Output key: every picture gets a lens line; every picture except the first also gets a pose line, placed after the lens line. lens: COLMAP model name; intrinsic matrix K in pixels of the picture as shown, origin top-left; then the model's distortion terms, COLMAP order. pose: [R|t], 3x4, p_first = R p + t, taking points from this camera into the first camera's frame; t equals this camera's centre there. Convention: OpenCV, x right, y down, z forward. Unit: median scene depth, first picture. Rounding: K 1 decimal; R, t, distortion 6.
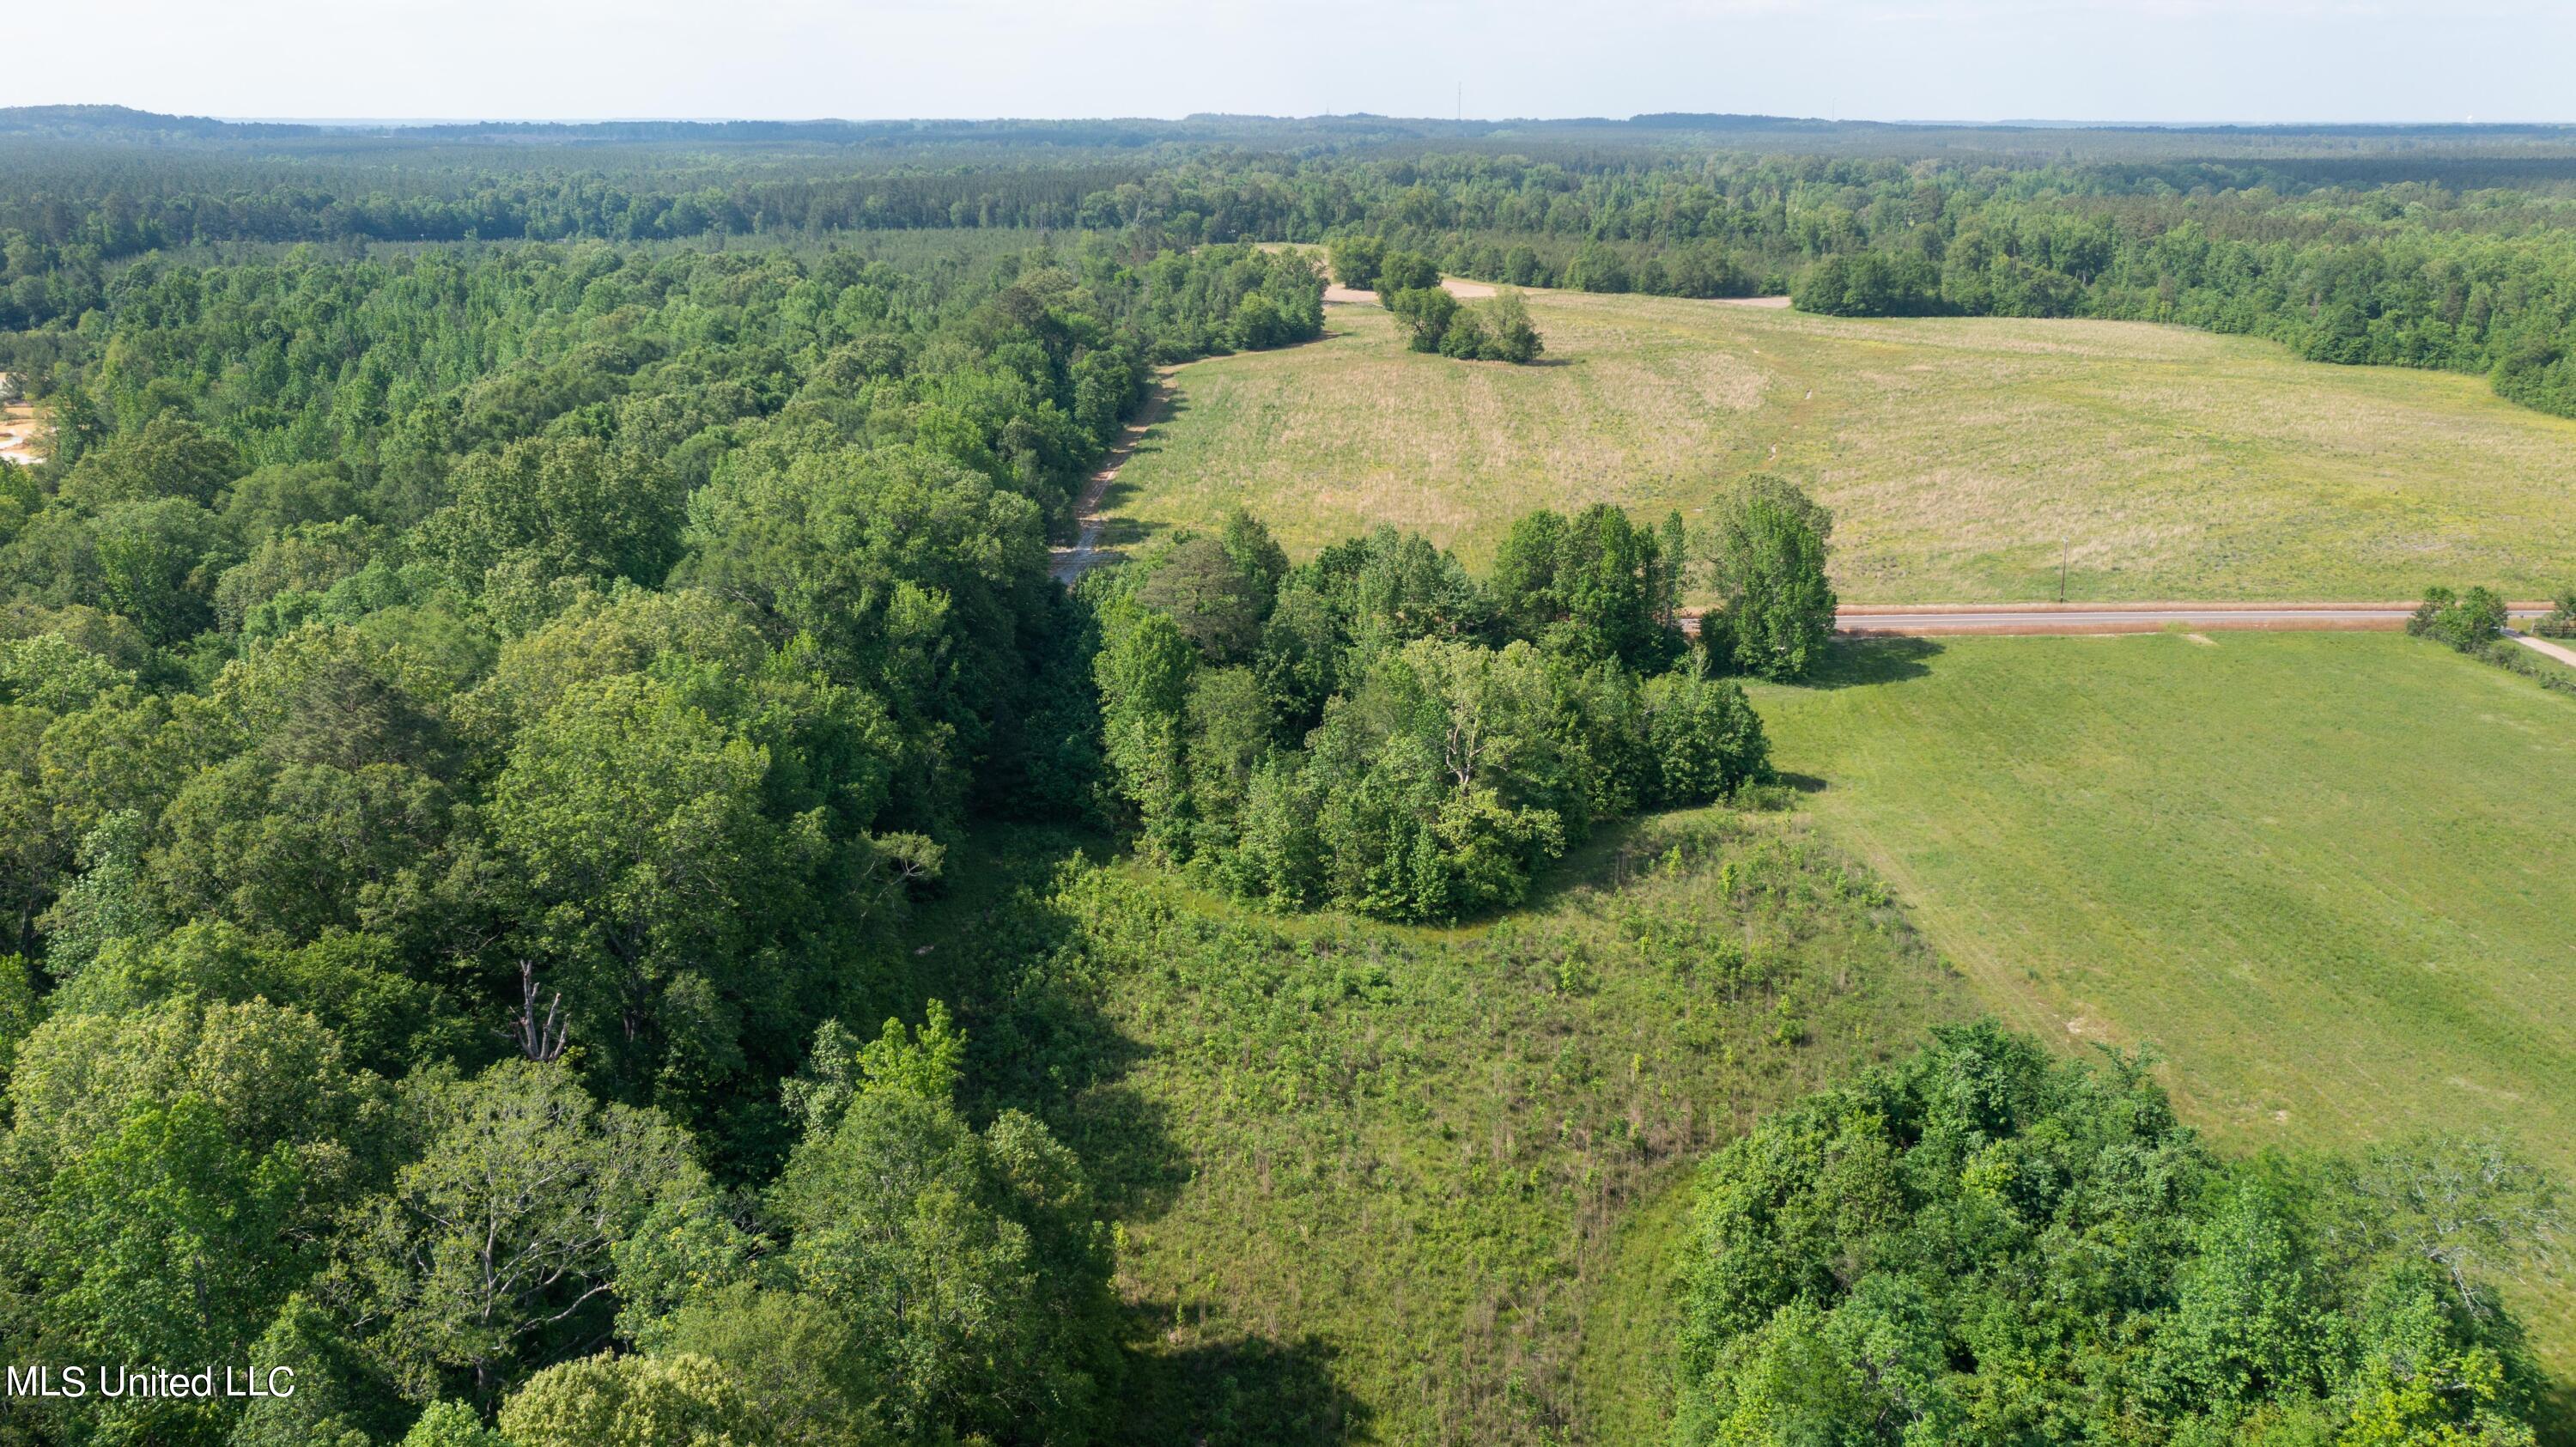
lens RADIAL K [[2088.0, 0, 1280.5], [0, 2088.0, 722.4], [0, 0, 1]] dist [0.005409, 0.012715]
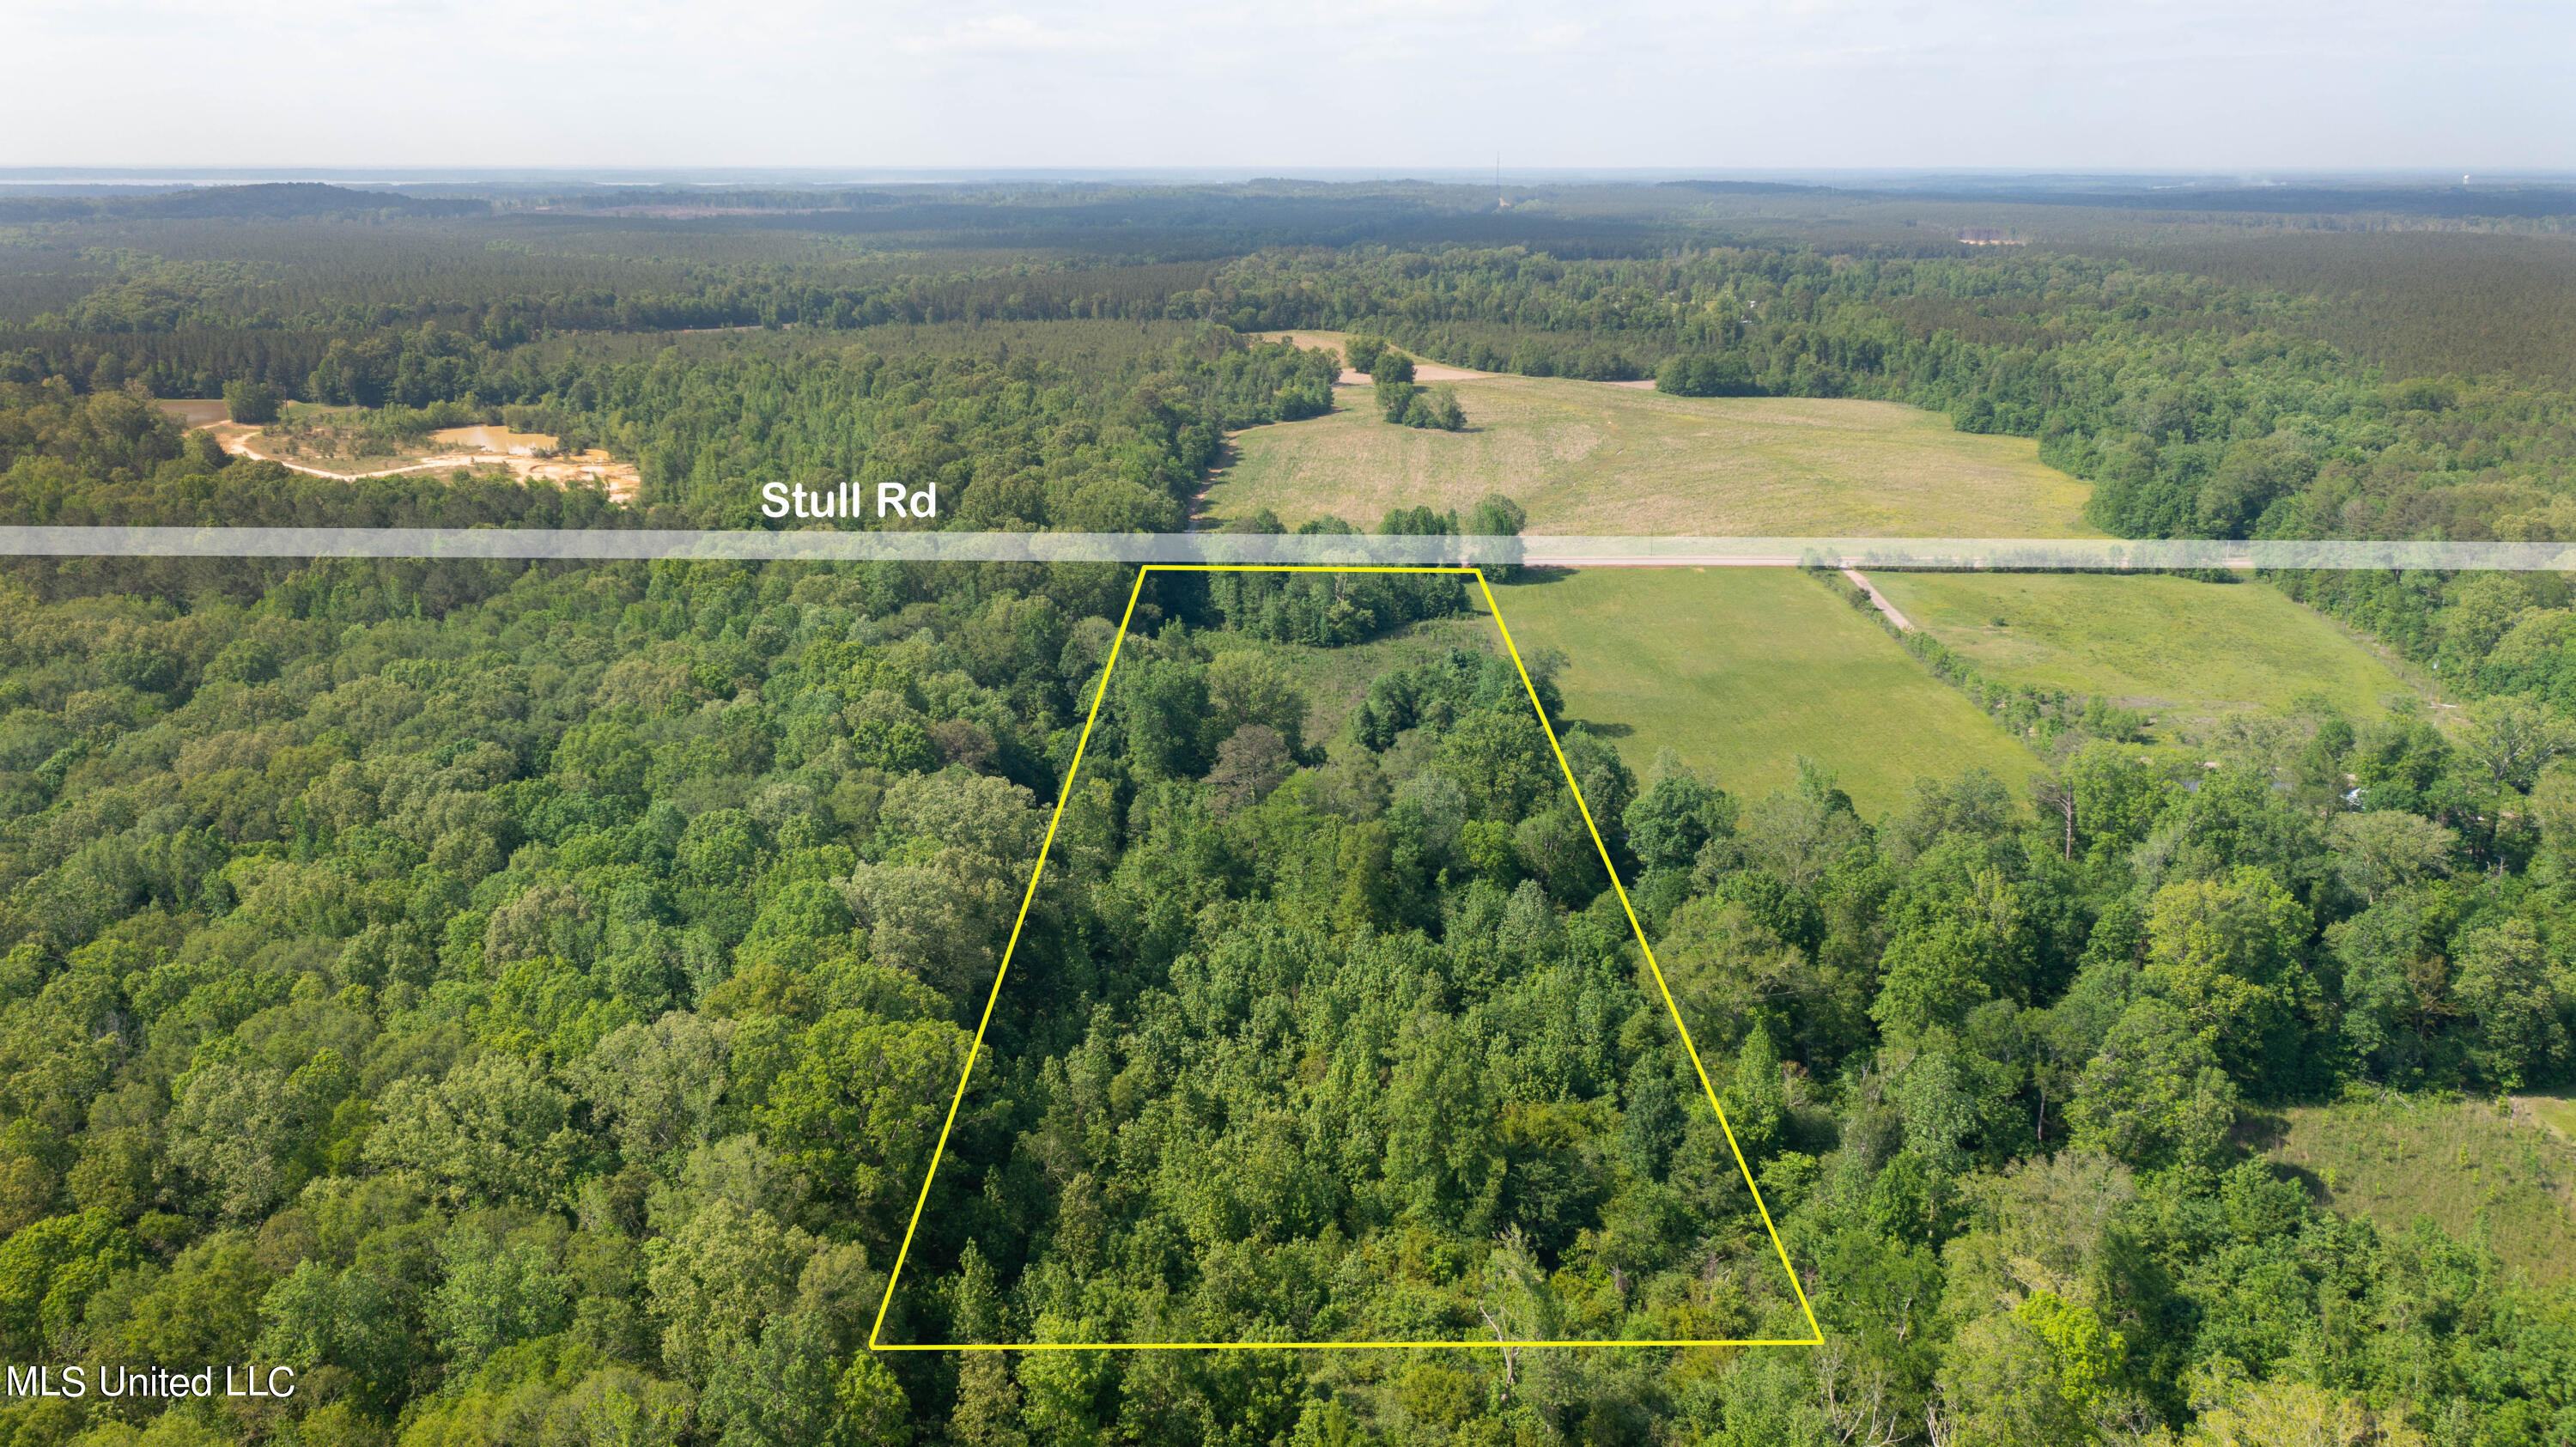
lens RADIAL K [[2088.0, 0, 1280.5], [0, 2088.0, 722.4], [0, 0, 1]] dist [0.005409, 0.012715]
pose [[0.999583, 0.007452, -0.027905, 0.026925], [-0.007941, 0.999816, -0.017465, 0.074309], [0.027770, 0.017680, 0.999458, -0.550951]]
